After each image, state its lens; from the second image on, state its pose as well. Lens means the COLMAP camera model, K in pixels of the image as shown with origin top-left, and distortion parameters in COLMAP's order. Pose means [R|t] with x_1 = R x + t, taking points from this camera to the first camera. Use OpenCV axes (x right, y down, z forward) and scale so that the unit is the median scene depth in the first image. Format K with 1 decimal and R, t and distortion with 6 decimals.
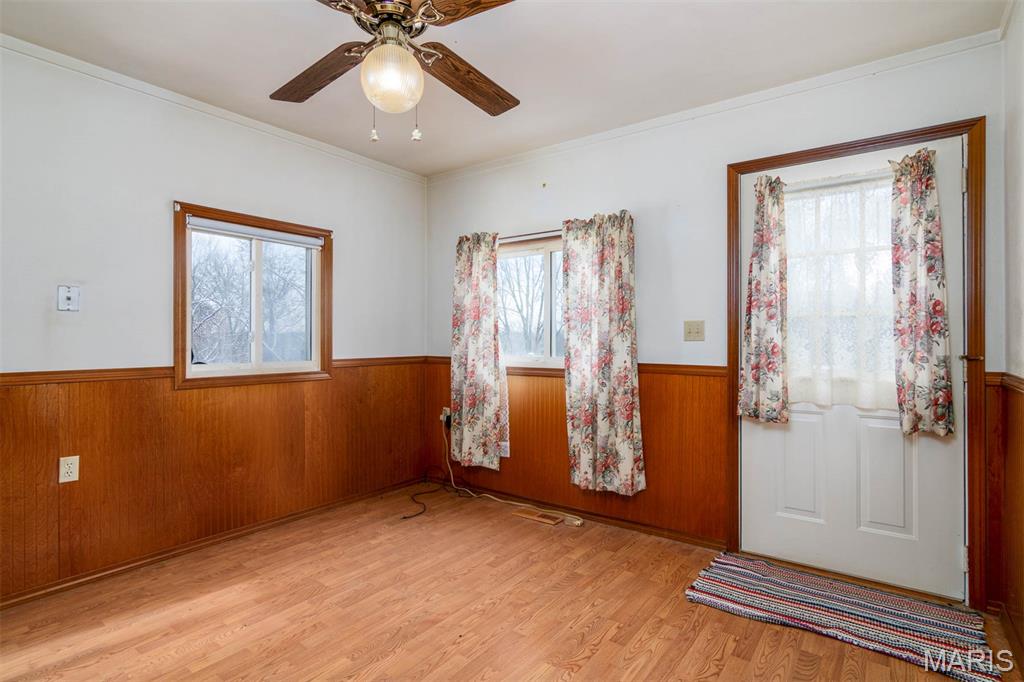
lens RADIAL K [[527.3, 0, 511.1], [0, 527.3, 336.6], [0, 0, 1]] dist [0.005416, 0.000277]
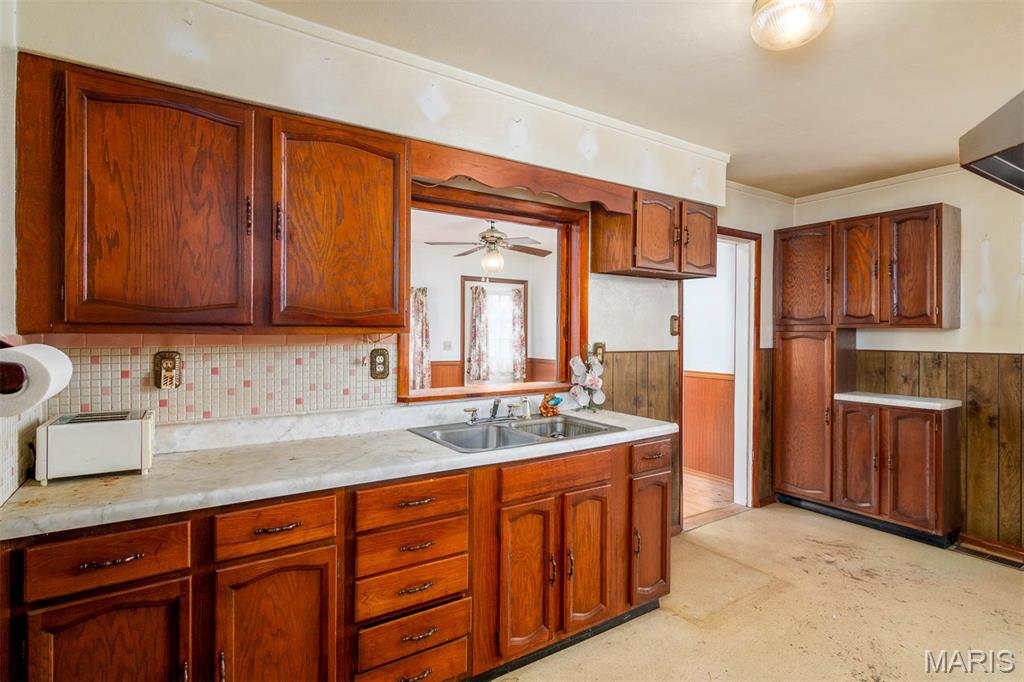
lens RADIAL K [[527.3, 0, 509.8], [0, 527.3, 340.0], [0, 0, 1]] dist [0.005416, 0.000277]
pose [[0.342448, -0.003599, 0.939530, -1.910485], [0.000954, 0.999993, 0.003483, -0.048327], [-0.939536, -0.000296, 0.342449, -0.012620]]
